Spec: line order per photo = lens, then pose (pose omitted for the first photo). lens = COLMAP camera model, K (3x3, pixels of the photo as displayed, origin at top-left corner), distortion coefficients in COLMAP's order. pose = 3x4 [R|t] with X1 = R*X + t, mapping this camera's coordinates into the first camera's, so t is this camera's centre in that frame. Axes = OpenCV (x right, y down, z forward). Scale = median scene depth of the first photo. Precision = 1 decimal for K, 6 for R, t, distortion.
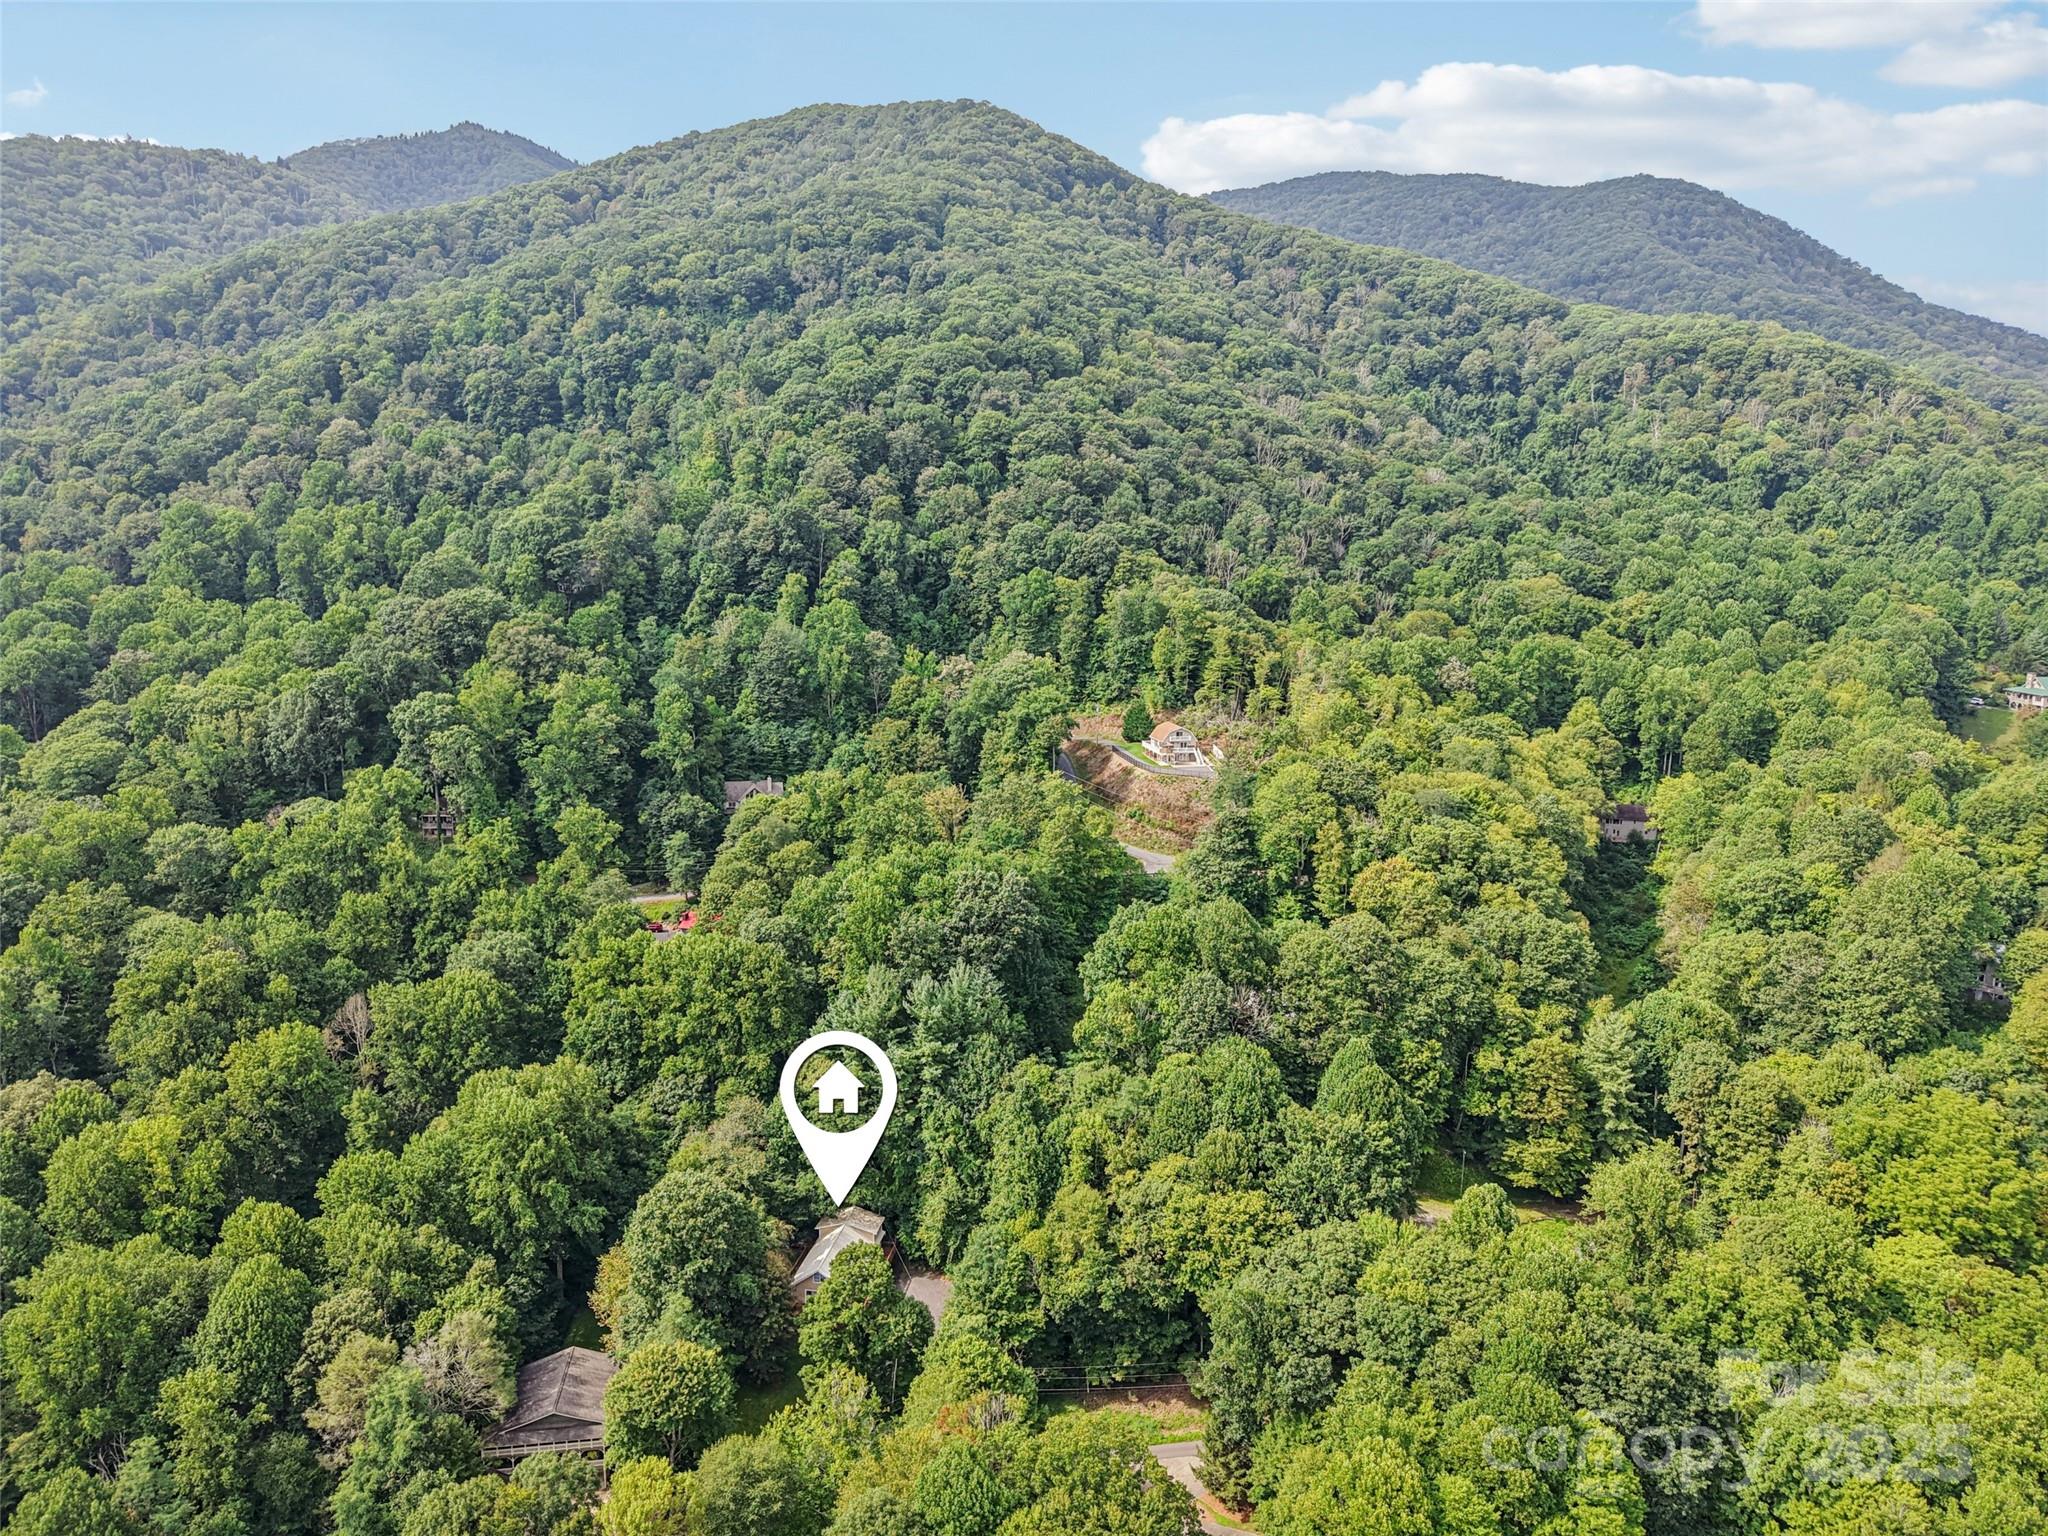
lens RADIAL K [[1356.0, 0, 1024.0], [0, 1356.0, 768.0], [0, 0, 1]] dist [0.069959, -0.127318]
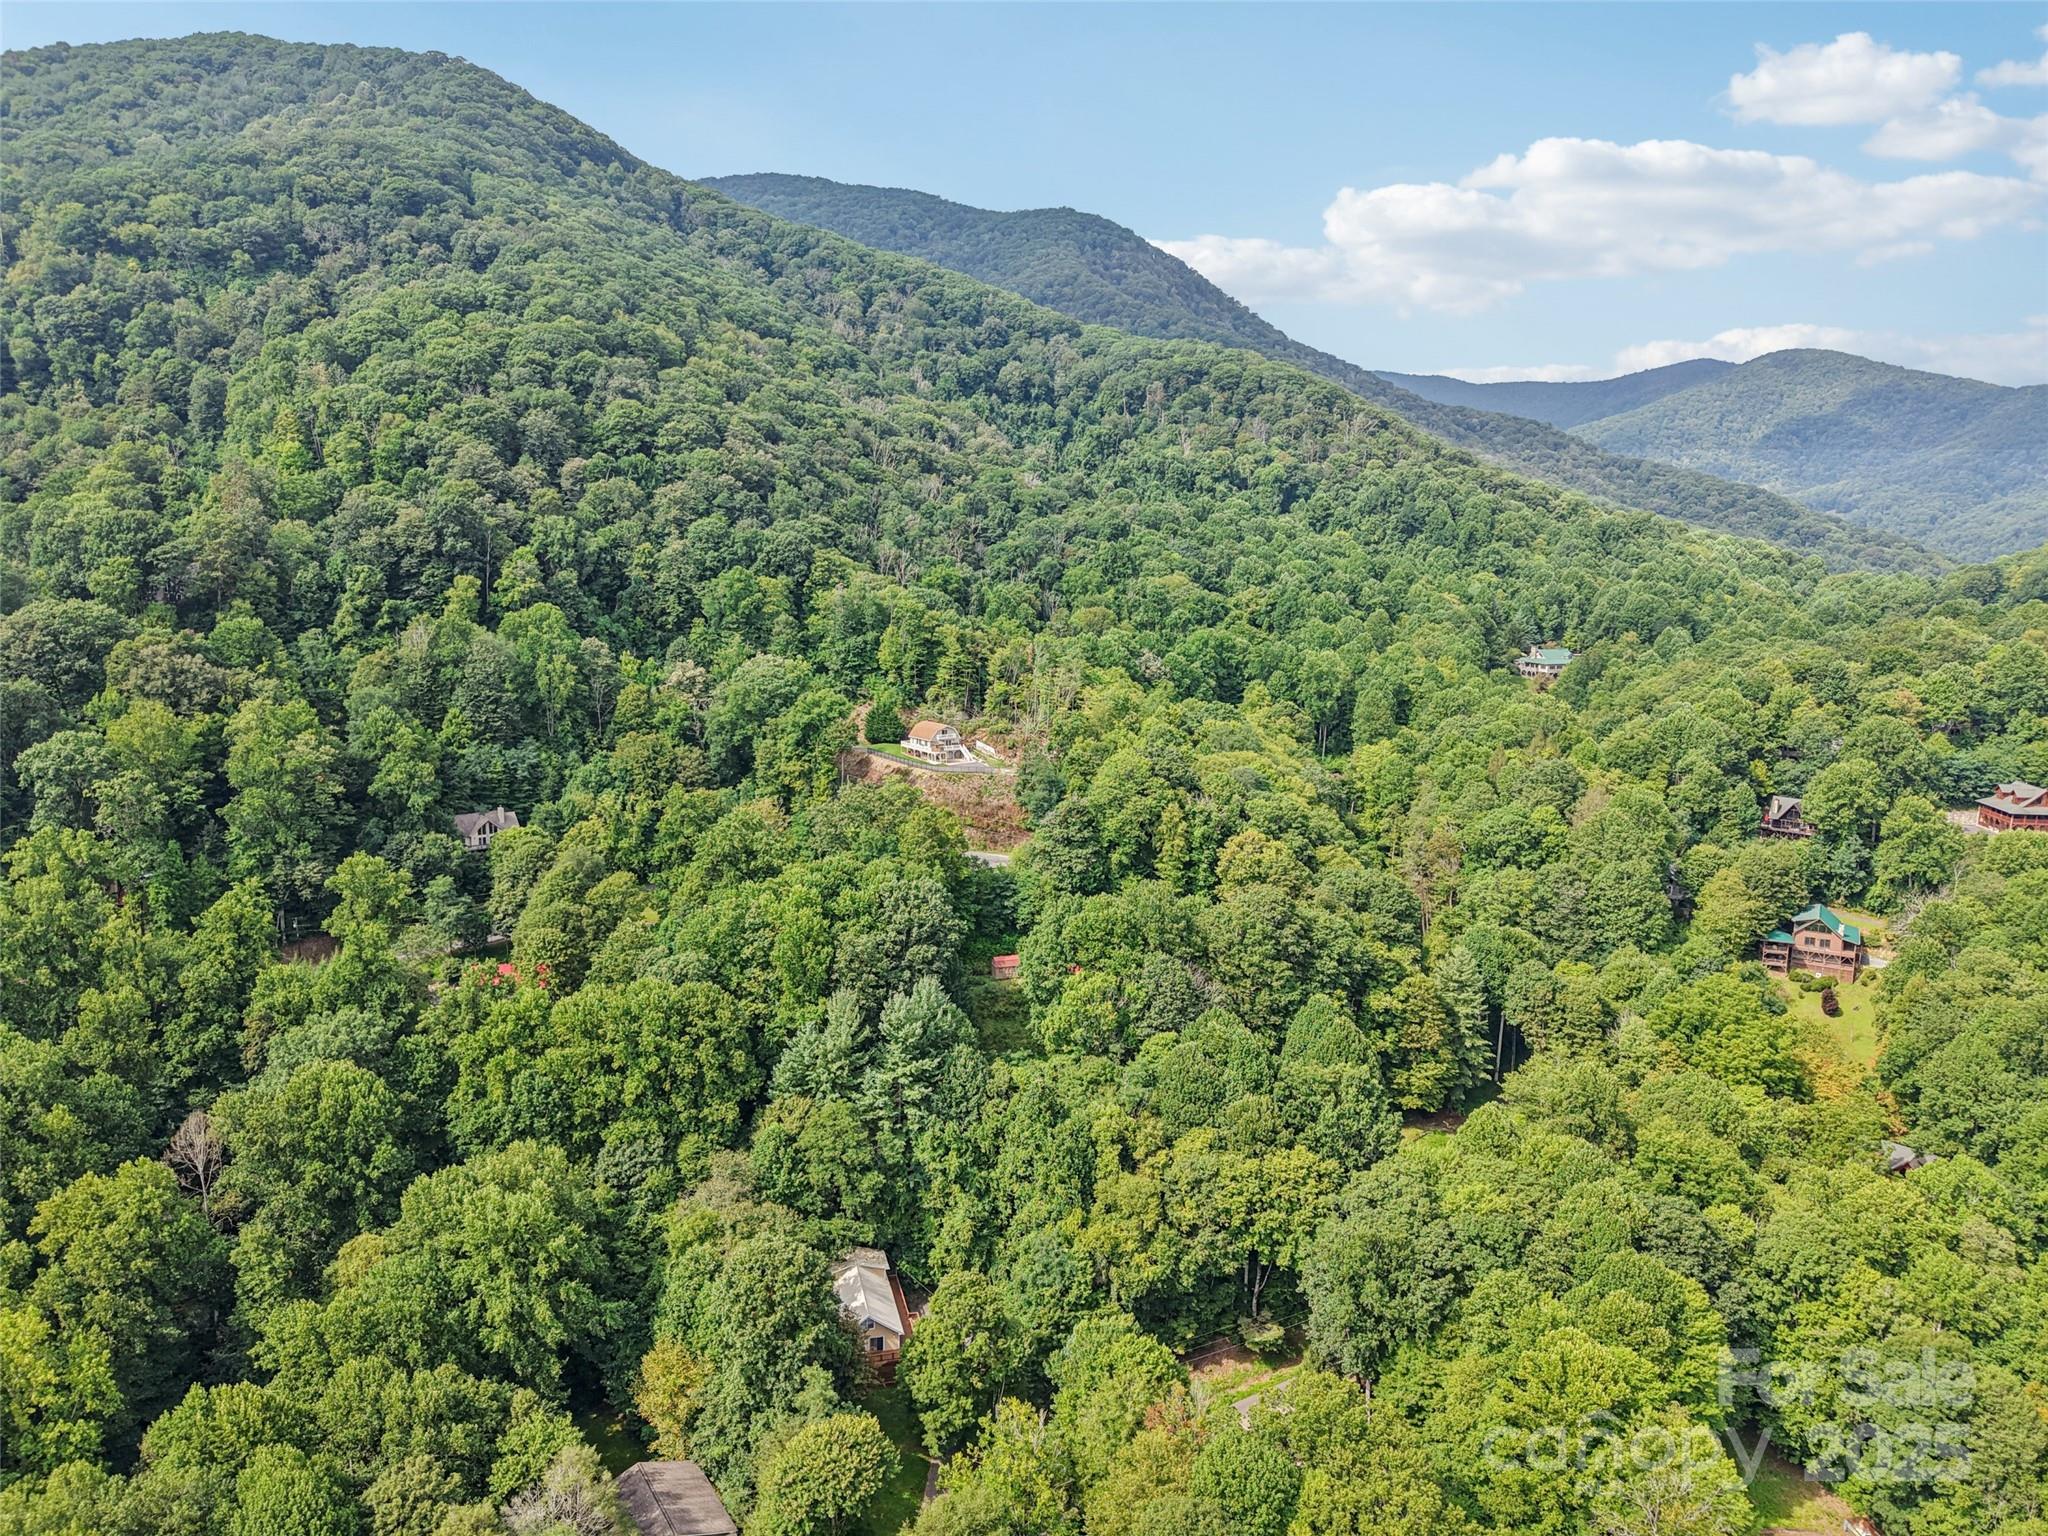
lens RADIAL K [[1371.3, 0, 1020.4], [0, 1371.3, 767.5], [0, 0, 1]] dist [0.021972, -0.019600]
pose [[0.914743, -0.065419, 0.398704, -0.285063], [0.066053, 0.997742, 0.012164, -0.009125], [-0.398600, 0.015208, 0.916999, 0.060069]]
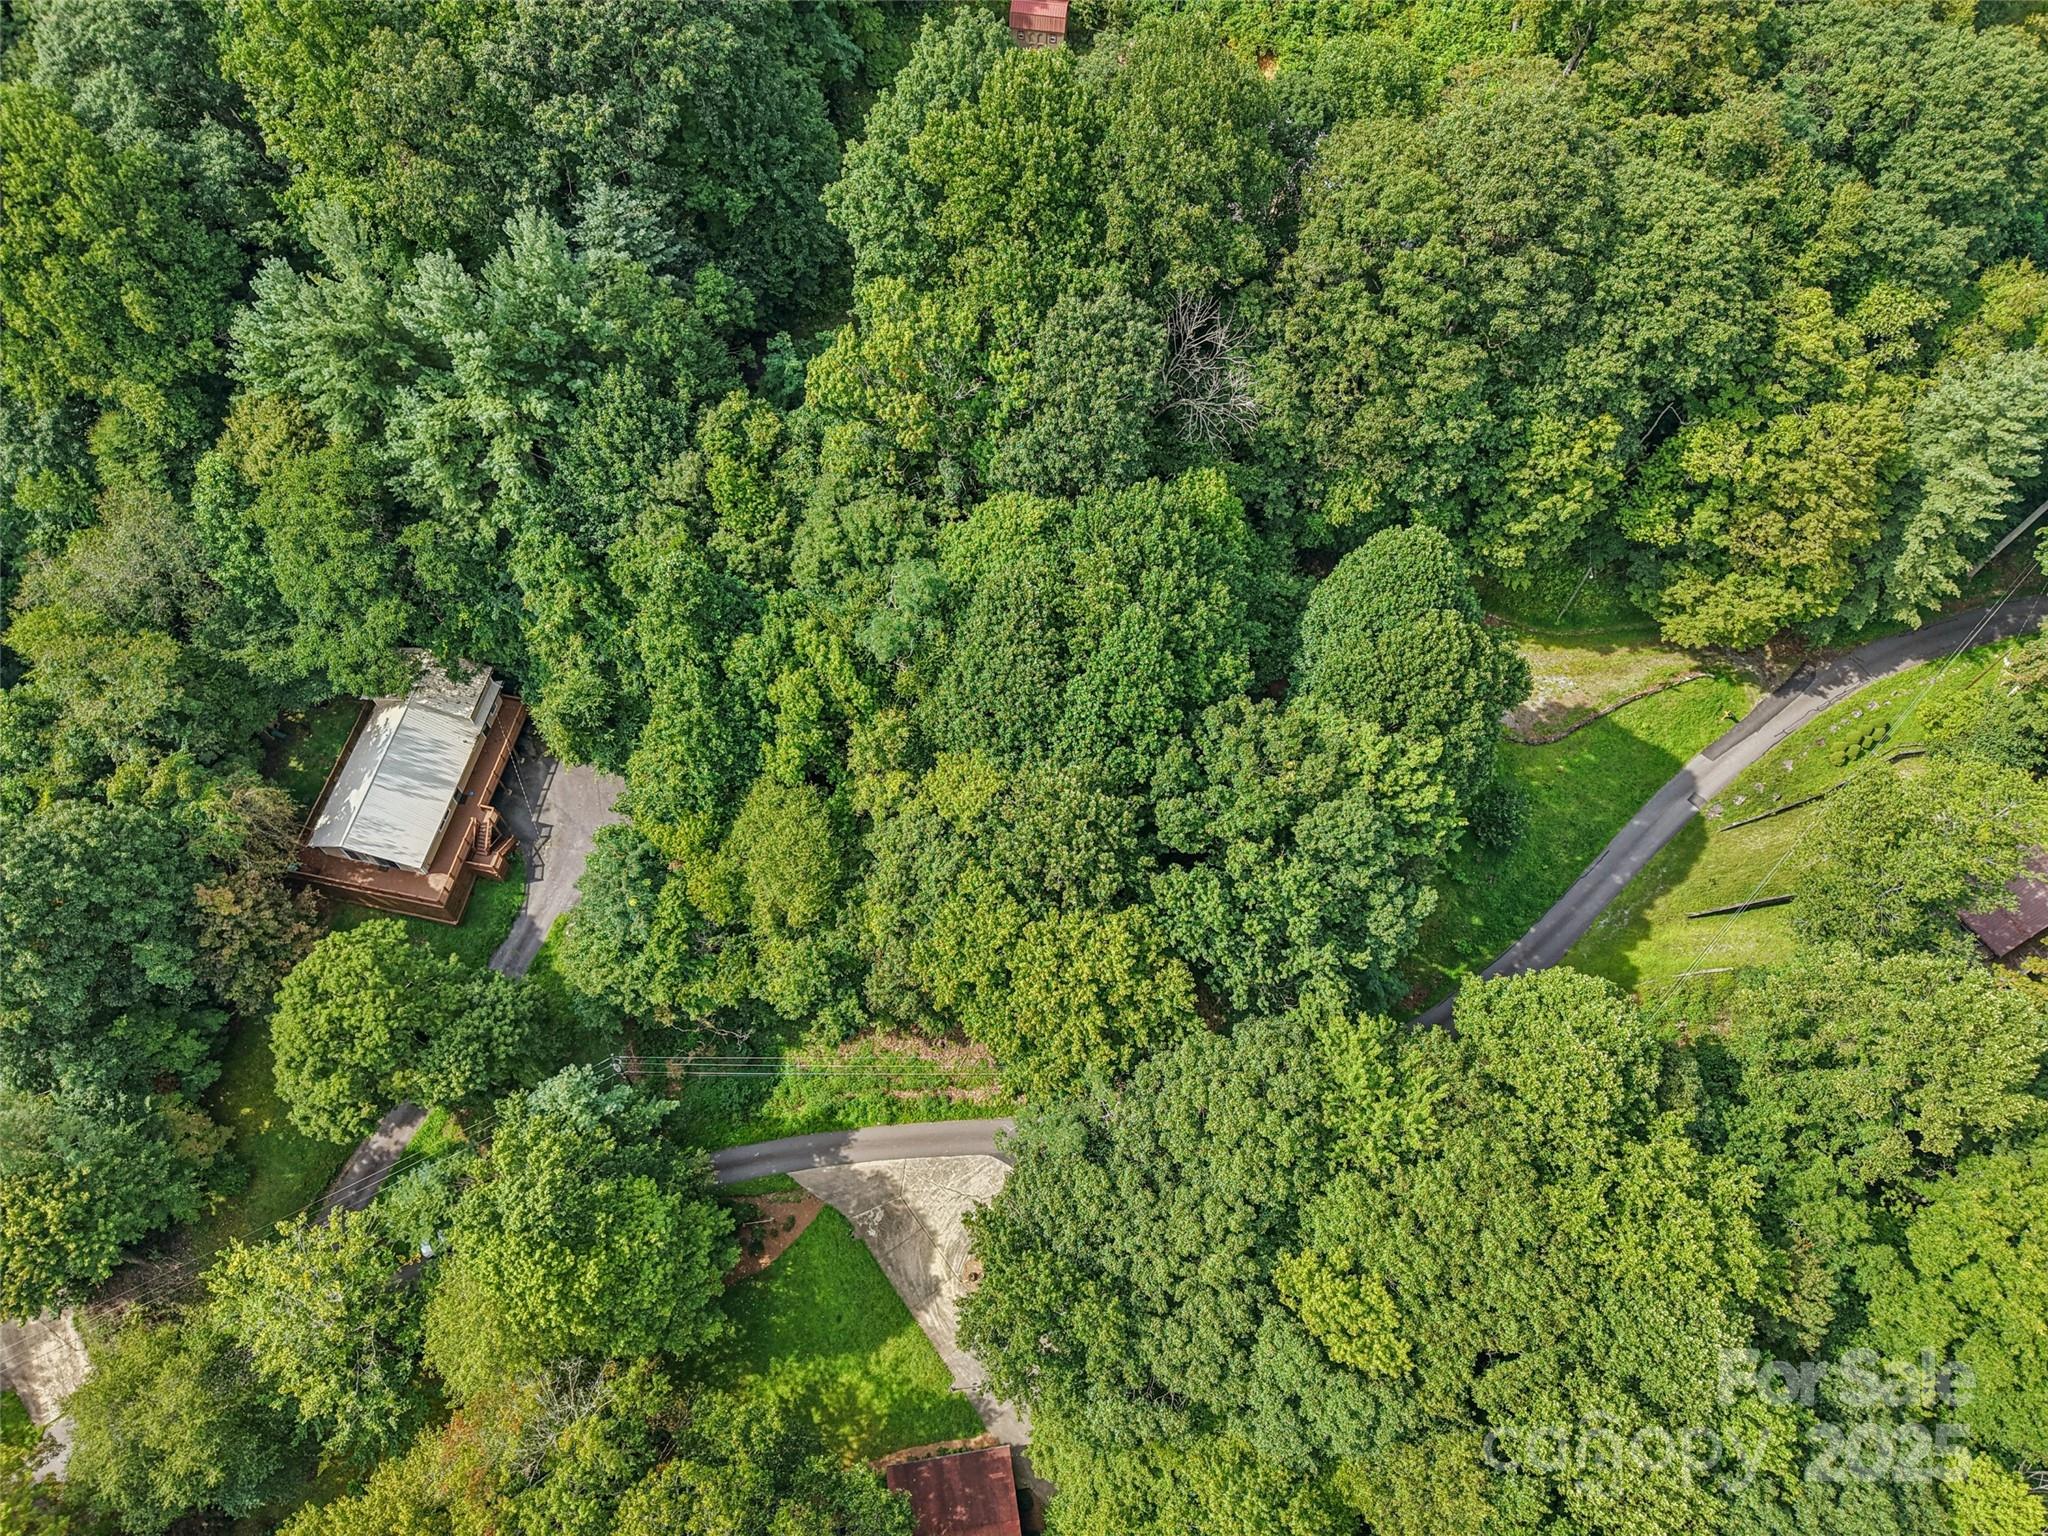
lens RADIAL K [[1371.3, 0, 1020.4], [0, 1371.3, 767.5], [0, 0, 1]] dist [0.021972, -0.019600]
pose [[0.999558, 0.029023, -0.006495, 0.087771], [-0.012704, 0.614101, 0.789125, -0.064998], [0.026891, -0.788694, 0.614198, 0.483623]]
